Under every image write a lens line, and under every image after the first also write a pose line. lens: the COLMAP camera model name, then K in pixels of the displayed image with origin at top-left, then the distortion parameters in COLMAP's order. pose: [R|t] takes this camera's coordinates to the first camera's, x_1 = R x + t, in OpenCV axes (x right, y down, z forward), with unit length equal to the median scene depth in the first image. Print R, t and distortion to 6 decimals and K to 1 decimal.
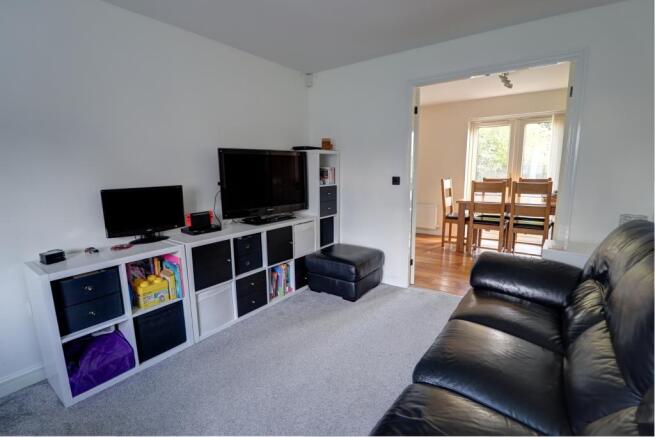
lens RADIAL K [[302.4, 0, 328.3], [0, 302.4, 216.2], [0, 0, 1]] dist [0.000336, -0.013032]
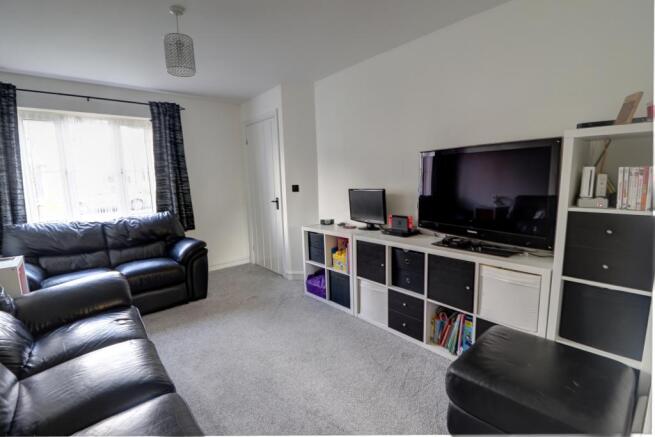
lens RADIAL K [[309.6, 0, 326.6], [0, 309.6, 228.9], [0, 0, 1]] dist [0.000729, 0.000034]
pose [[-0.234070, 0.168072, -0.957582, 0.690064], [-0.134977, 0.969788, 0.203207, -0.157337], [0.962805, 0.176816, -0.204312, 1.004344]]
